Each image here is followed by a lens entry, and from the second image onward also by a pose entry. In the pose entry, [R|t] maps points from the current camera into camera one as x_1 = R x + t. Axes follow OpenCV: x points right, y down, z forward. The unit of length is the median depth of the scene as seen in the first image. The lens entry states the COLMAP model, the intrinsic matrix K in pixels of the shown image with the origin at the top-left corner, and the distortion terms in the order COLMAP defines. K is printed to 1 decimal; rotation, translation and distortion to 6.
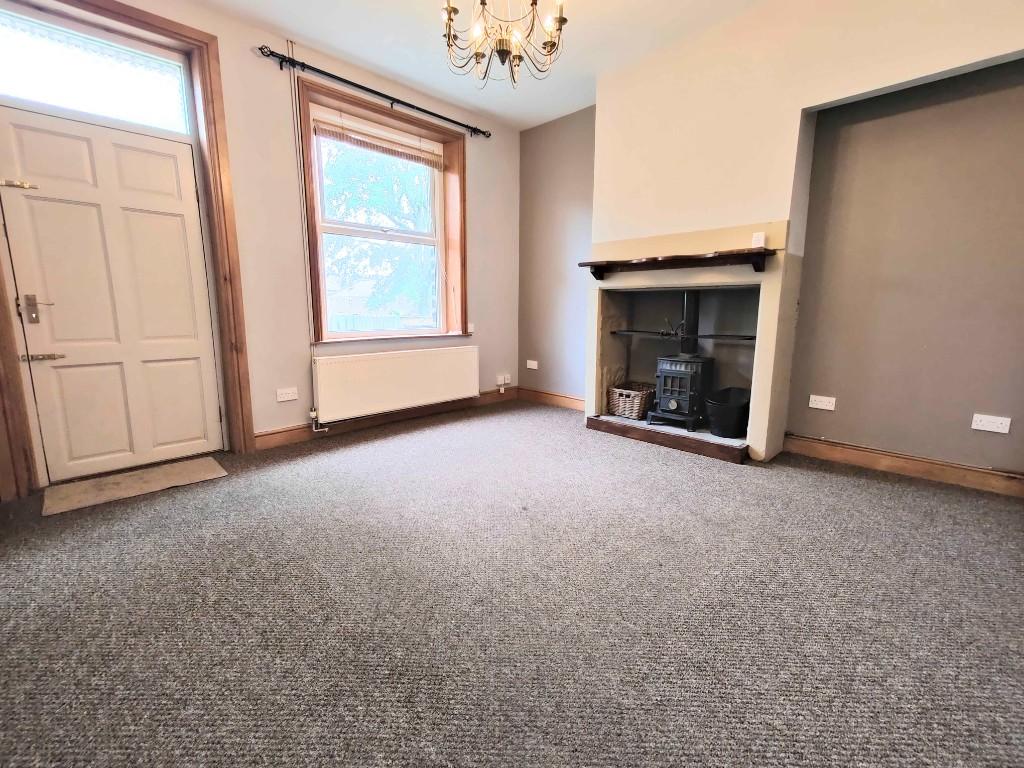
lens RADIAL K [[452.3, 0, 510.0], [0, 452.3, 384.0], [0, 0, 1]] dist [0.003657, -0.000073]
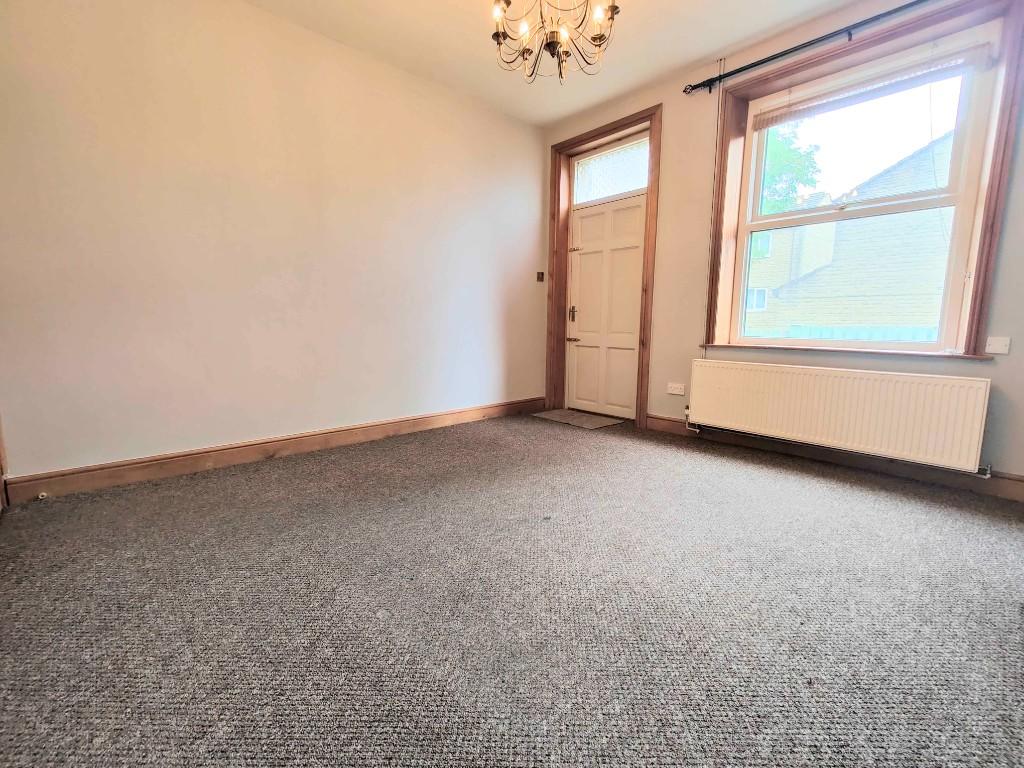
lens RADIAL K [[452.3, 0, 509.8], [0, 452.3, 383.3], [0, 0, 1]] dist [0.003657, -0.000073]
pose [[-0.050427, 0.134121, -0.989681, 0.678576], [-0.172453, 0.974888, 0.140903, -0.082479], [0.983726, 0.177779, -0.026031, 0.668458]]
